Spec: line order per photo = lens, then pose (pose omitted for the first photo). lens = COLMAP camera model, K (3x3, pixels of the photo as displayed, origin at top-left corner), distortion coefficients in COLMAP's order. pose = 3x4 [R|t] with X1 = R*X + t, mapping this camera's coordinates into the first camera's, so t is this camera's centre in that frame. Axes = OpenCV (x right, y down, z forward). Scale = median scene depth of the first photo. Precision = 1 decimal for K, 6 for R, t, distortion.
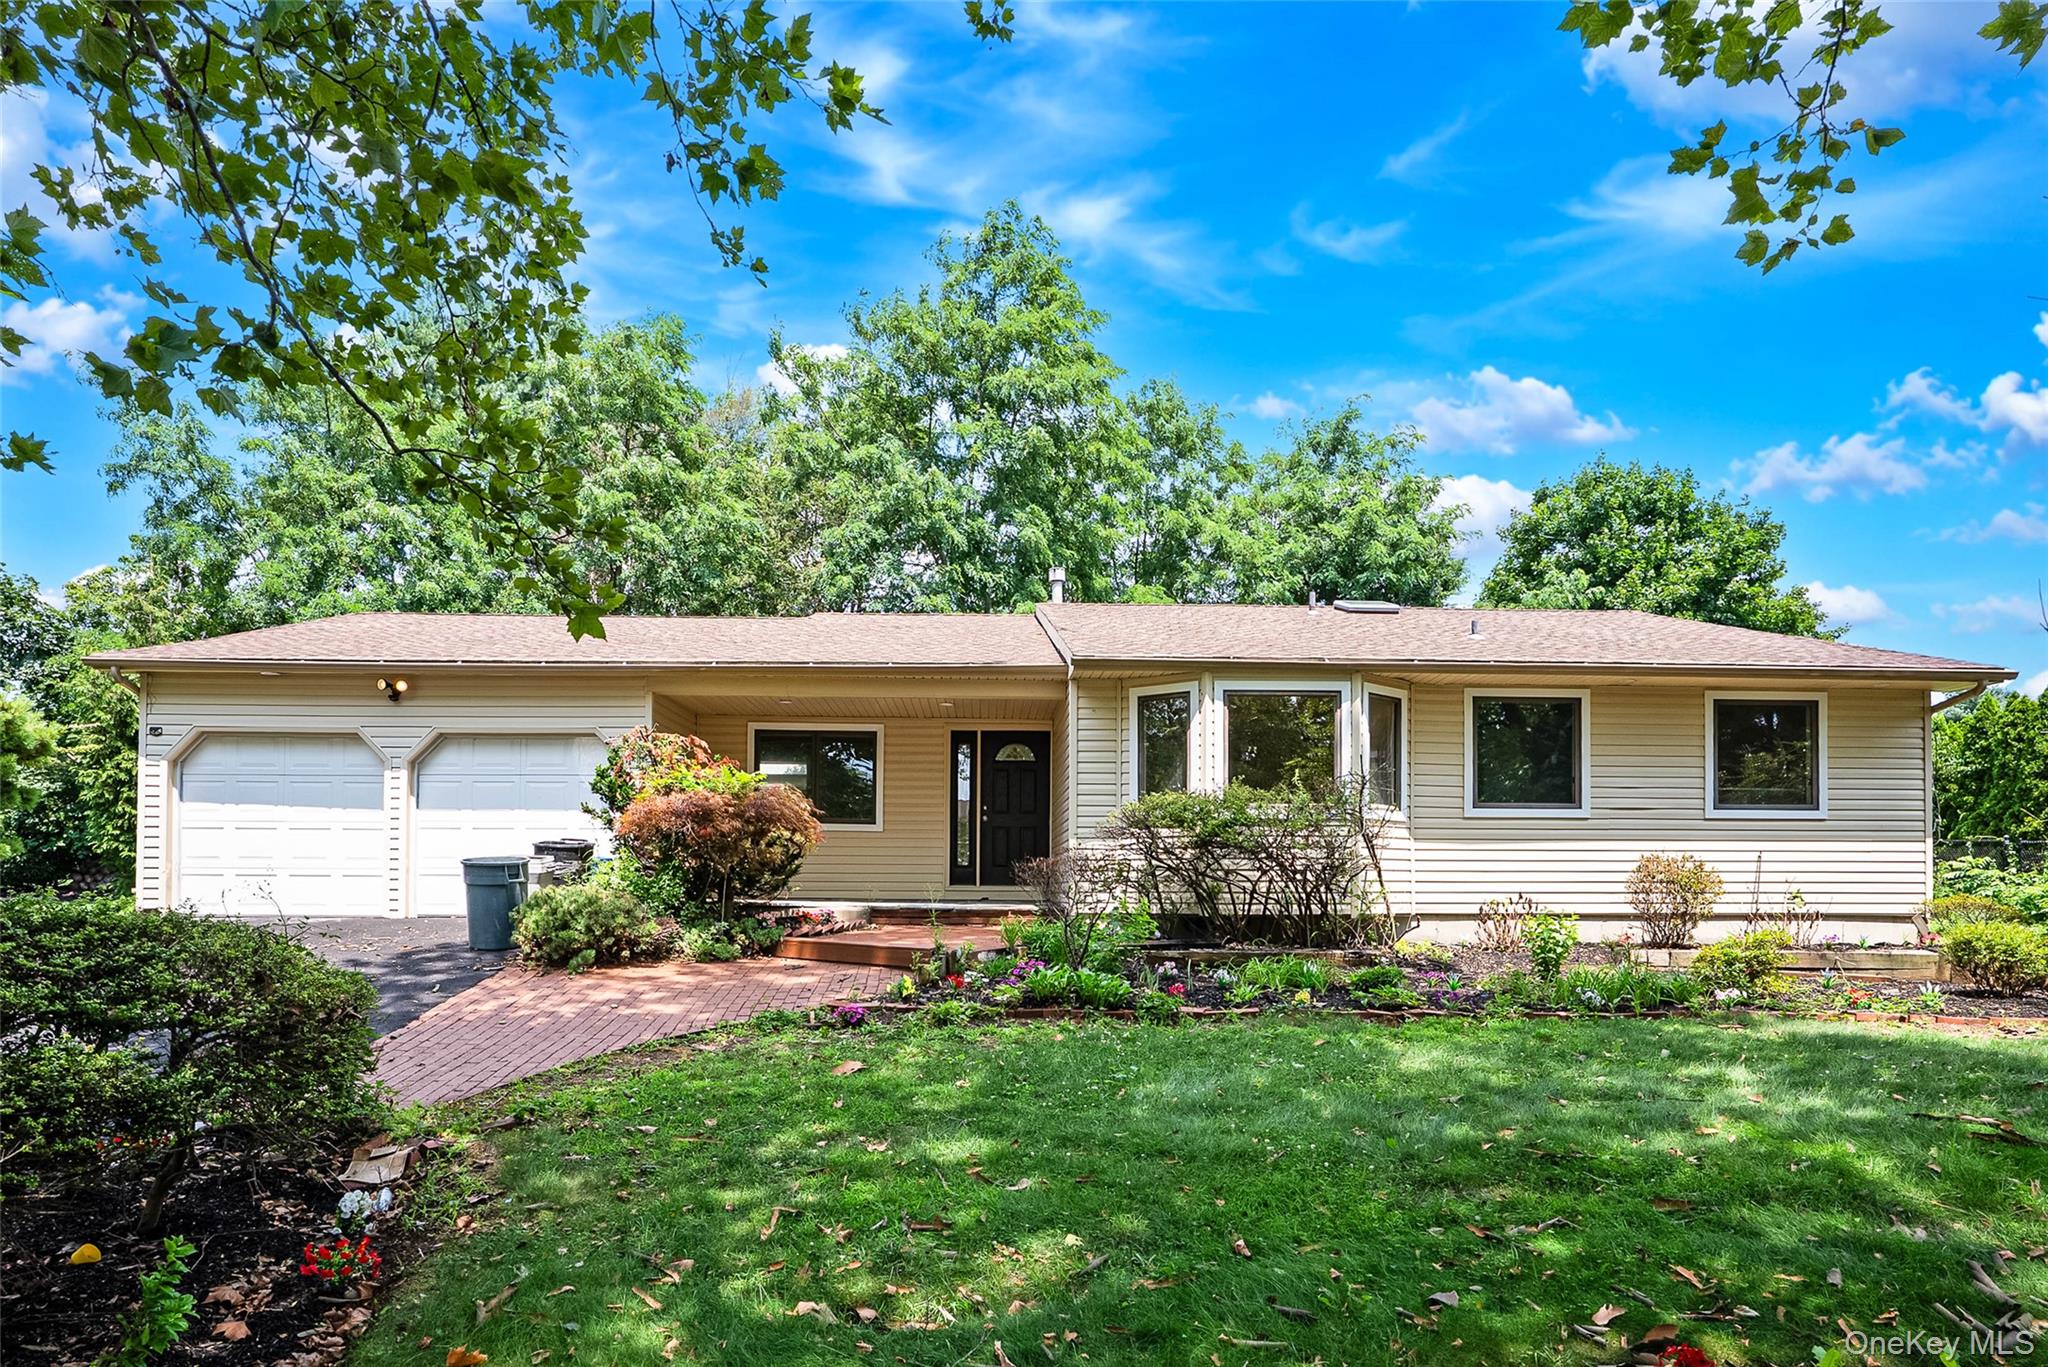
lens RADIAL K [[1216.4, 0, 1021.7], [0, 1216.4, 697.8], [0, 0, 1]] dist [-0.005728, -0.000529]
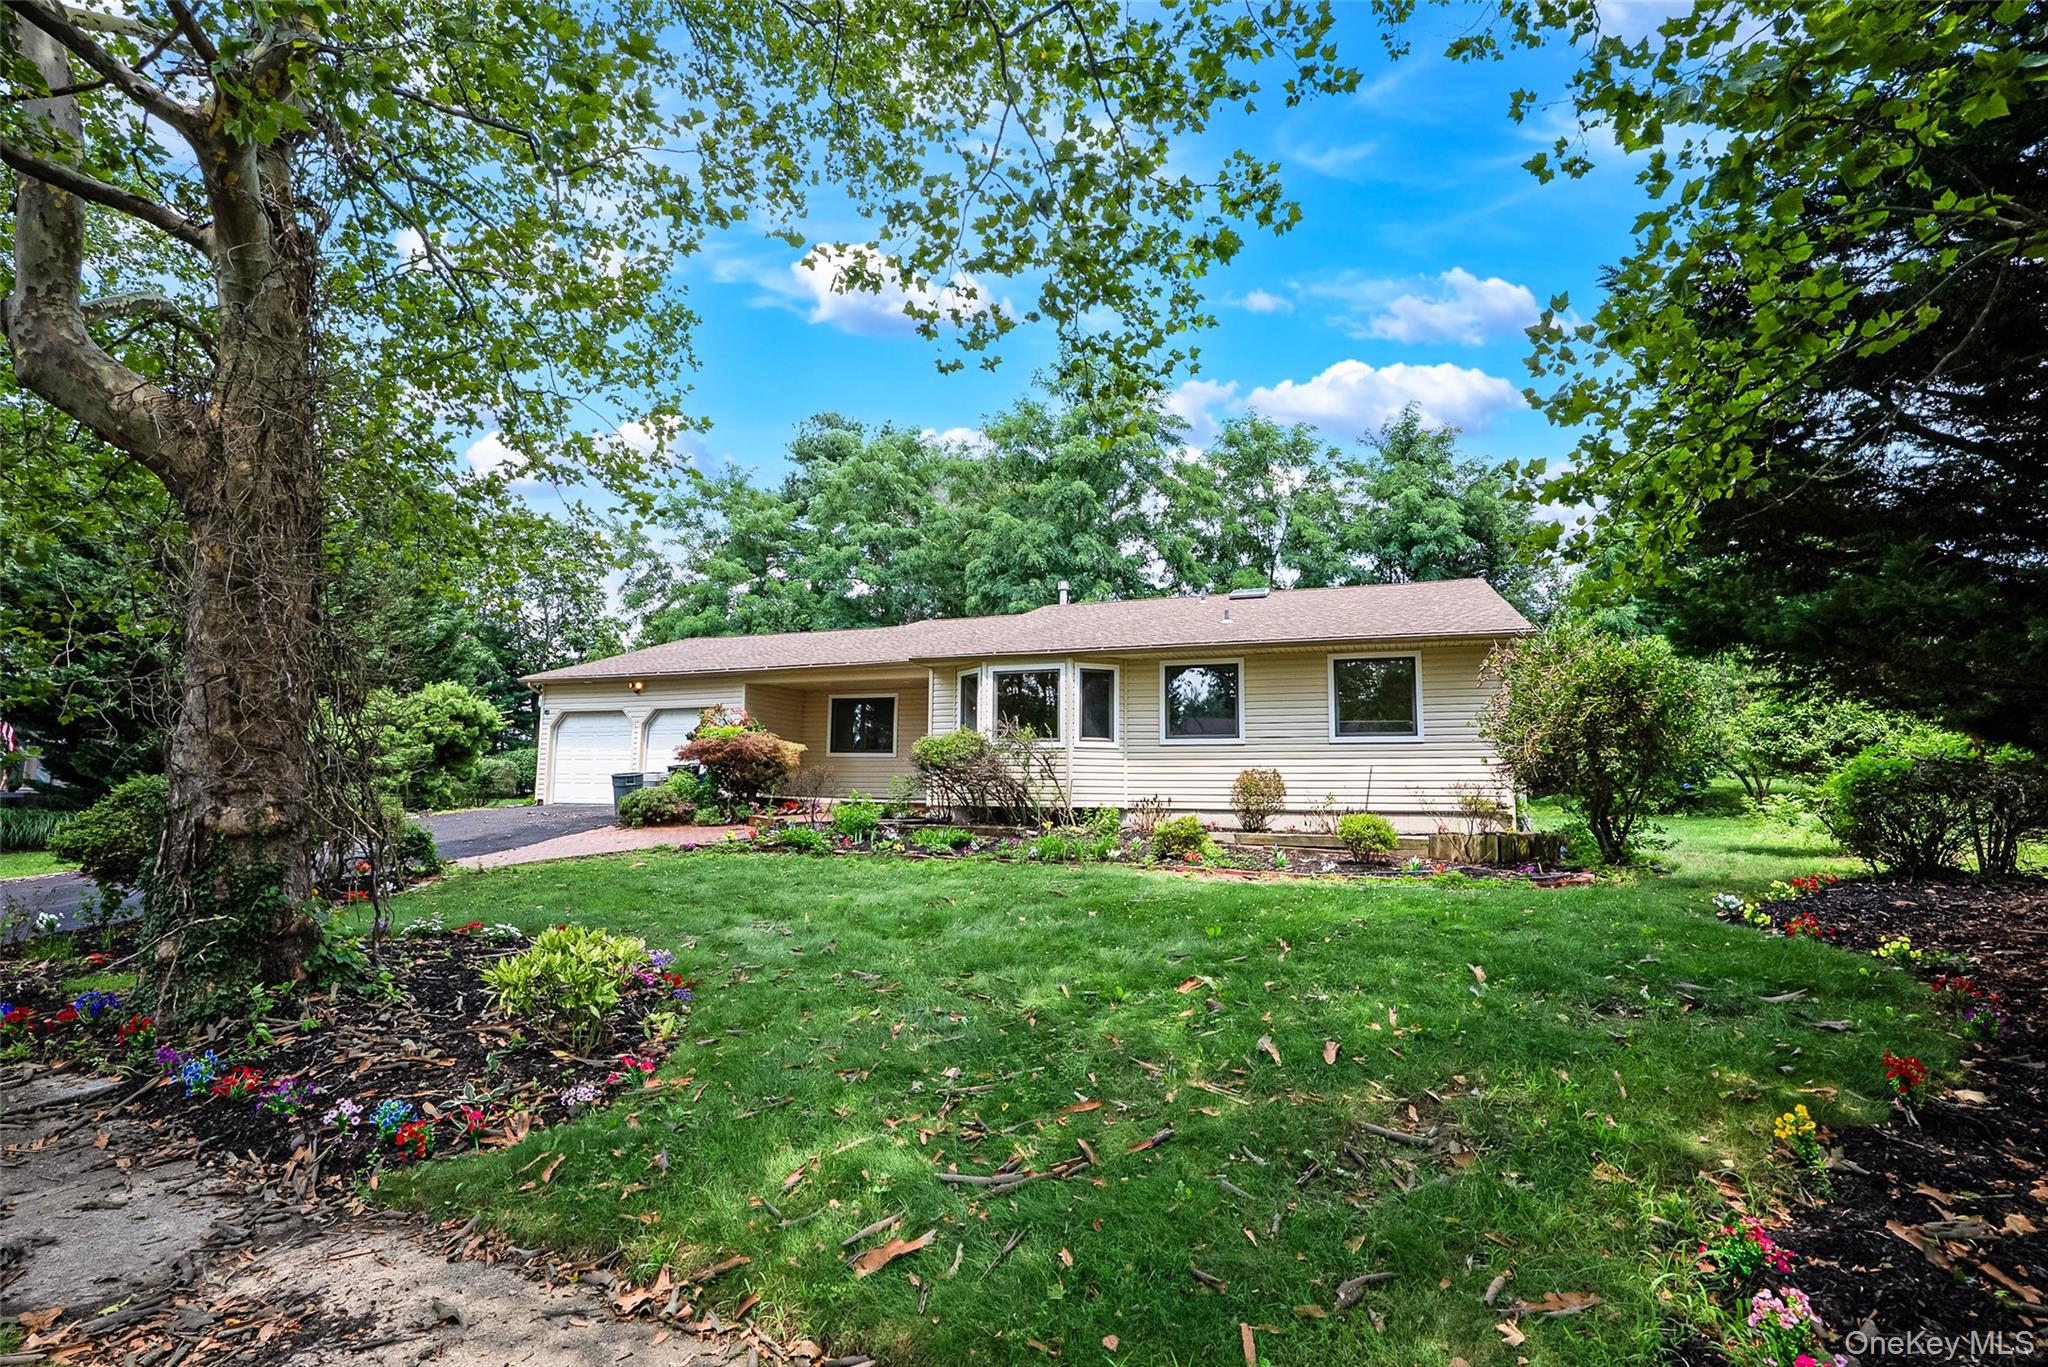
lens RADIAL K [[926.0, 0, 1021.2], [0, 926.0, 667.4], [0, 0, 1]] dist [-0.042550, 0.011114]
pose [[0.920905, -0.046624, -0.386987, 0.655961], [0.054582, 0.998463, 0.009593, -0.020414], [0.385945, -0.029957, 0.922035, -0.137641]]
